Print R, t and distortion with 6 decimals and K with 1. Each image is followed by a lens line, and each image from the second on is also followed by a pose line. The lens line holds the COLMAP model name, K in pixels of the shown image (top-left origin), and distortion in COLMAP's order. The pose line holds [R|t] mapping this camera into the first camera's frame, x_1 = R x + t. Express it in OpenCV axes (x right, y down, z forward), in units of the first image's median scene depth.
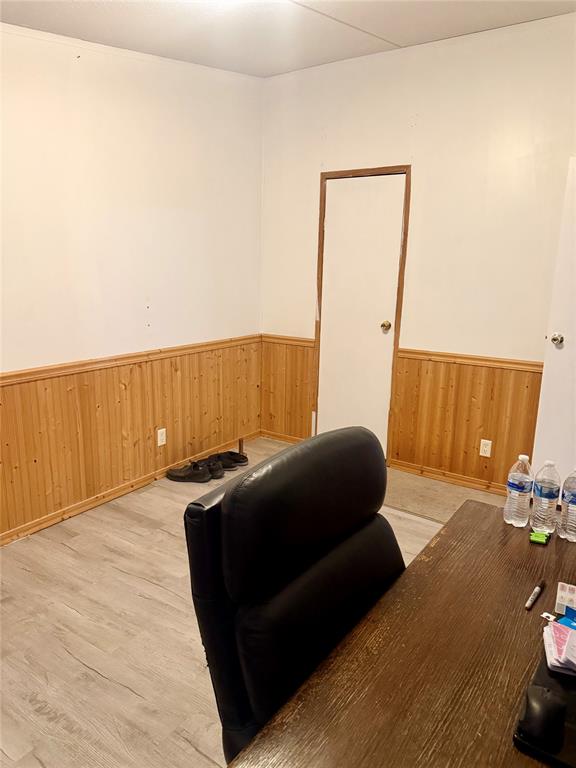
lens RADIAL K [[552.4, 0, 288.0], [0, 552.4, 384.0], [0, 0, 1]] dist [0.103375, -0.167274]
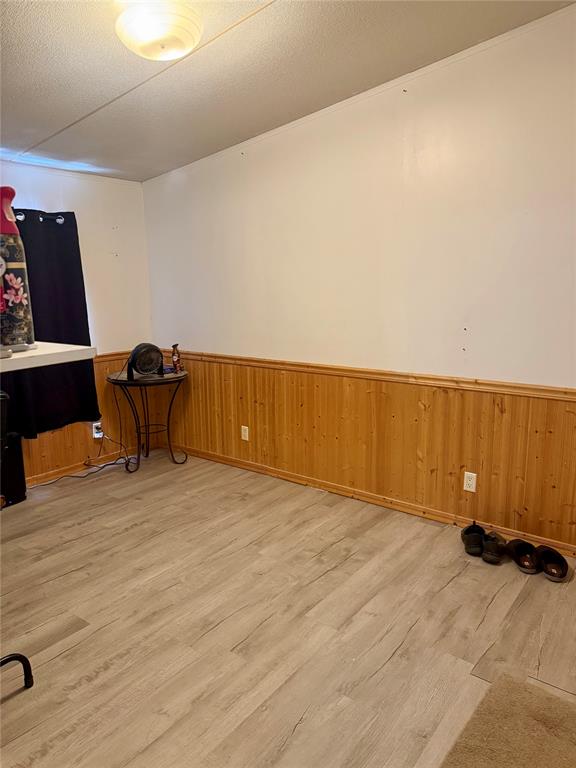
lens RADIAL K [[540.2, 0, 288.0], [0, 540.2, 384.0], [0, 0, 1]] dist [0.041364, -0.036462]
pose [[-0.078886, 0.159293, -0.984075, 0.640100], [-0.210337, 0.962268, 0.172624, -0.145199], [0.974441, 0.220605, -0.042404, 0.784190]]
